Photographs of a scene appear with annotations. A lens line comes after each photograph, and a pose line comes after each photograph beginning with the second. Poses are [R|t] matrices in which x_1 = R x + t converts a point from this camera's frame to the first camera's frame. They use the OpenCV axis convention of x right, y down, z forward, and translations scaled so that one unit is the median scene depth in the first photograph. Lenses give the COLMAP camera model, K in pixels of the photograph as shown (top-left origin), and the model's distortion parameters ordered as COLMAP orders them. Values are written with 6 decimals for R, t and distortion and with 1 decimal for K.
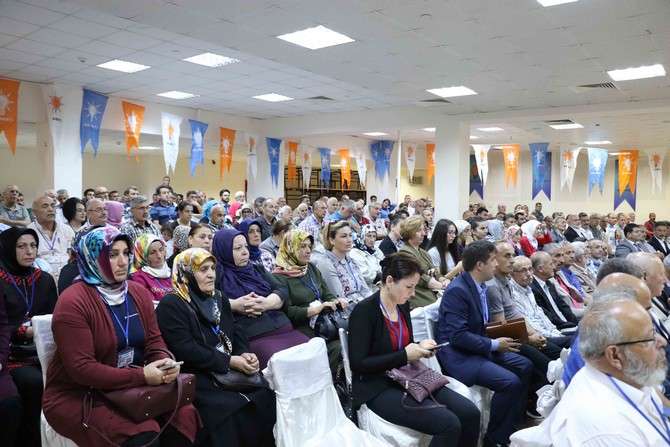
lens RADIAL K [[531.1, 0, 335.0], [0, 531.1, 223.5], [0, 0, 1]] dist [-0.007967, 0.001824]
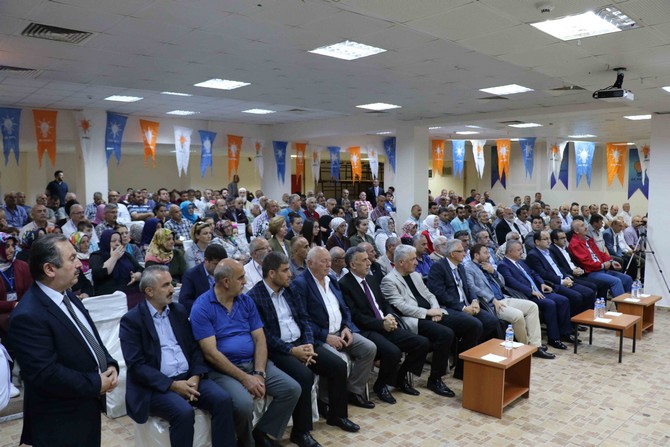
lens RADIAL K [[531.1, 0, 335.0], [0, 531.1, 223.5], [0, 0, 1]] dist [-0.007967, 0.001824]
pose [[0.985372, -0.000482, -0.170418, 0.235566], [0.005309, 0.999597, 0.027874, -0.015245], [0.170336, -0.028371, 0.984978, -0.144942]]
